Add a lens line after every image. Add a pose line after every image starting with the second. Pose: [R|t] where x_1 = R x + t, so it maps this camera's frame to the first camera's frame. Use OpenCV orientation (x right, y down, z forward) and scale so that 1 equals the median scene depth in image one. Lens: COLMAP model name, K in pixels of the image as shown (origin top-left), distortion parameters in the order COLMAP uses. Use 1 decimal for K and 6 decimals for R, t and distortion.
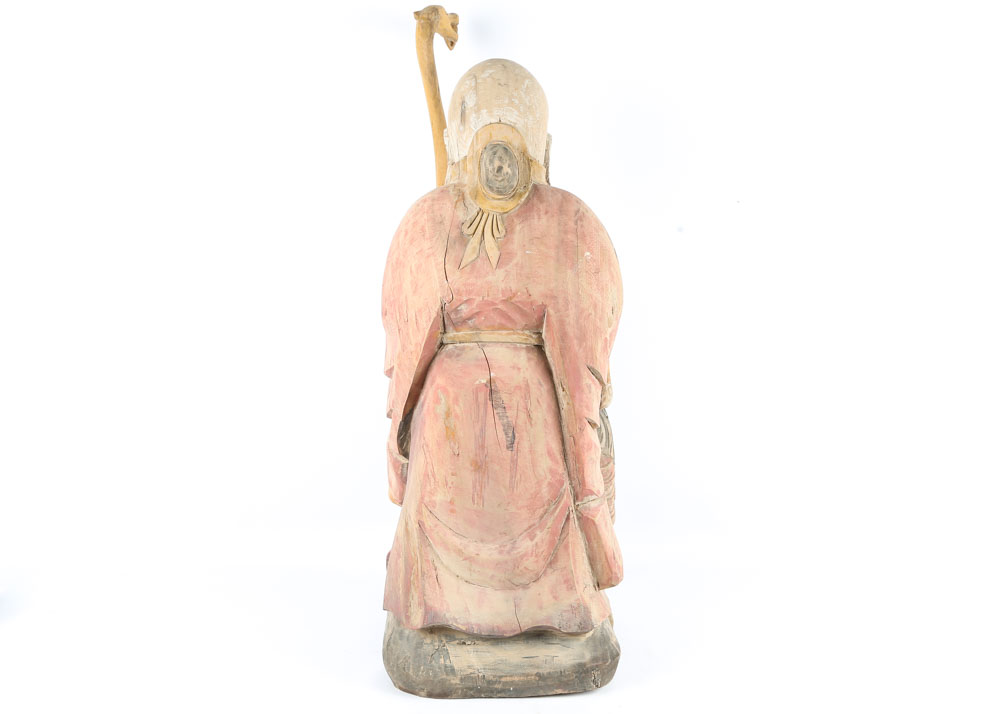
lens RADIAL K [[1289.0, 0, 496.0], [0, 1289.0, 362.0], [0, 0, 1]] dist [0.079869, 0.000000]
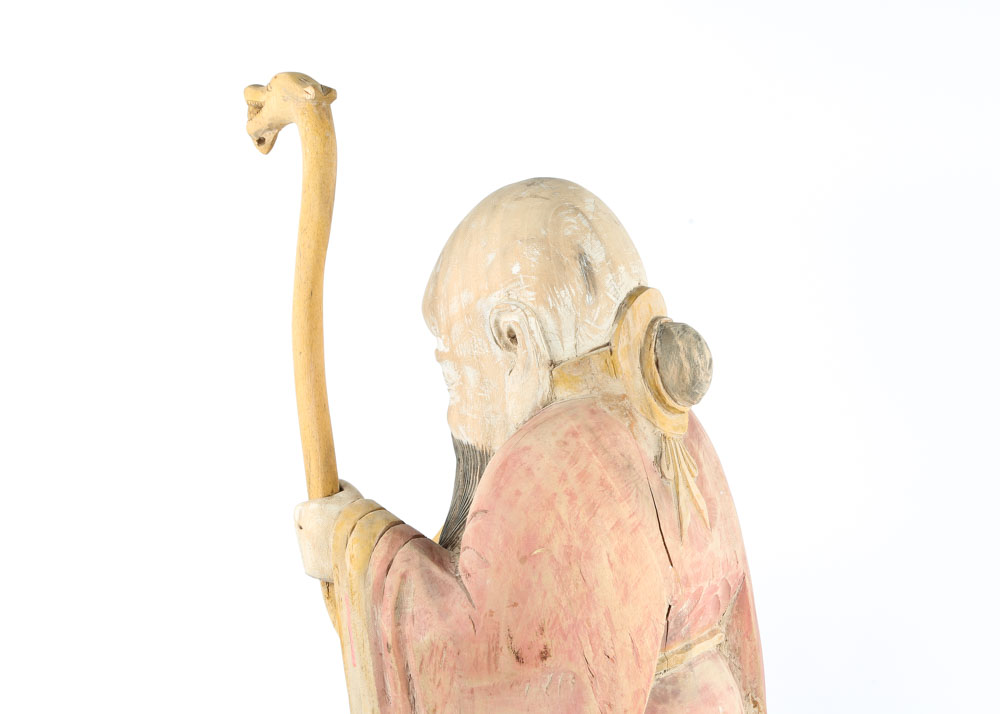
lens RADIAL K [[1746.8, 0, 524.7], [0, 1746.8, 396.9], [0, 0, 1]] dist [0.198556, 0.000000]
pose [[0.479505, -0.111068, 0.870482, -0.717232], [0.190134, 0.981544, 0.020503, -0.161000], [-0.856694, 0.155677, 0.491773, 0.656918]]
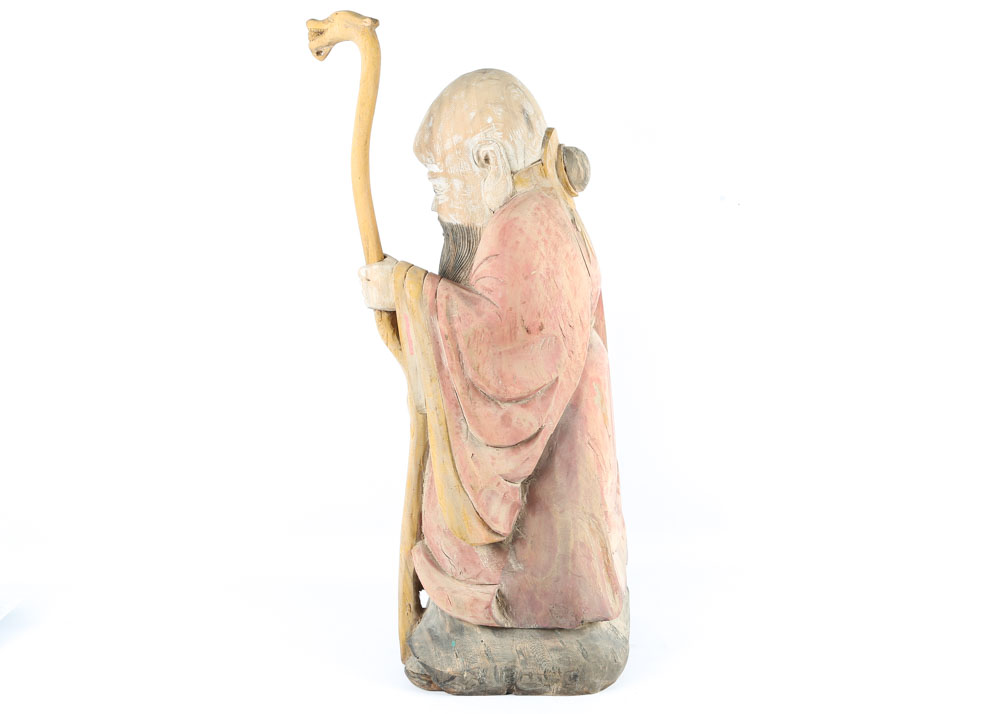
lens RADIAL K [[1289.0, 0, 499.8], [0, 1289.0, 352.1], [0, 0, 1]] dist [0.079869, 0.000000]
pose [[0.132009, -0.204624, 0.969898, -1.061951], [0.252548, 0.953115, 0.166710, -0.195039], [-0.958537, 0.222938, 0.177497, 0.884667]]
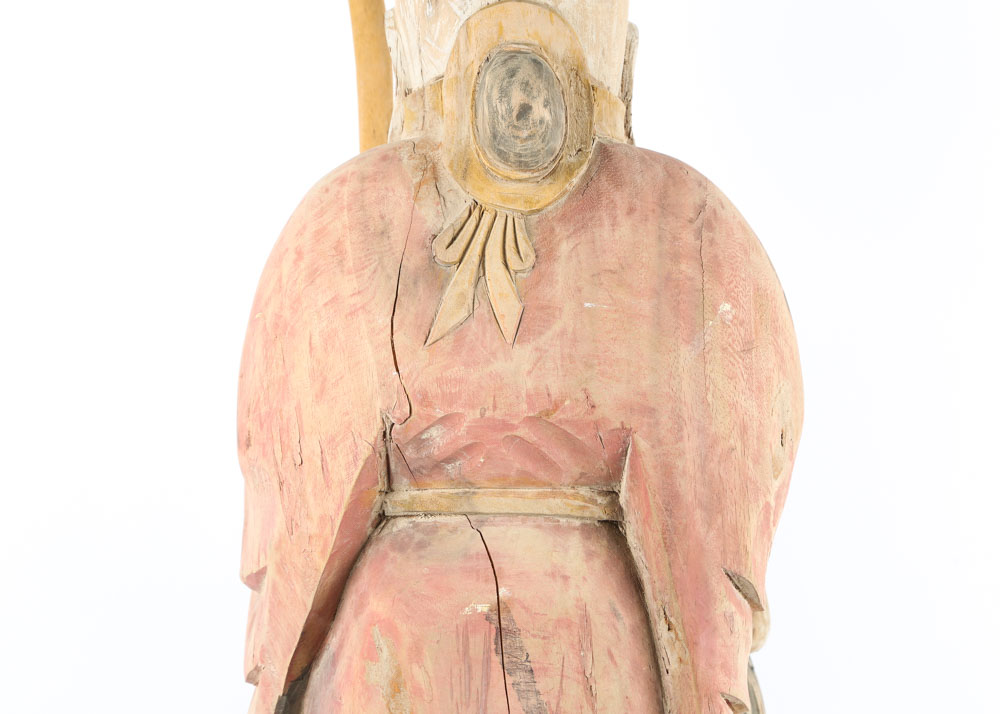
lens RADIAL K [[2596.4, 0, 504.0], [0, 2596.4, 356.9], [0, 0, 1]] dist [0.334010, 0.000000]
pose [[0.999313, 0.002027, 0.036997, -0.033975], [-0.001161, 0.999725, -0.023430, -0.047019], [-0.037034, 0.023371, 0.999041, 0.143237]]
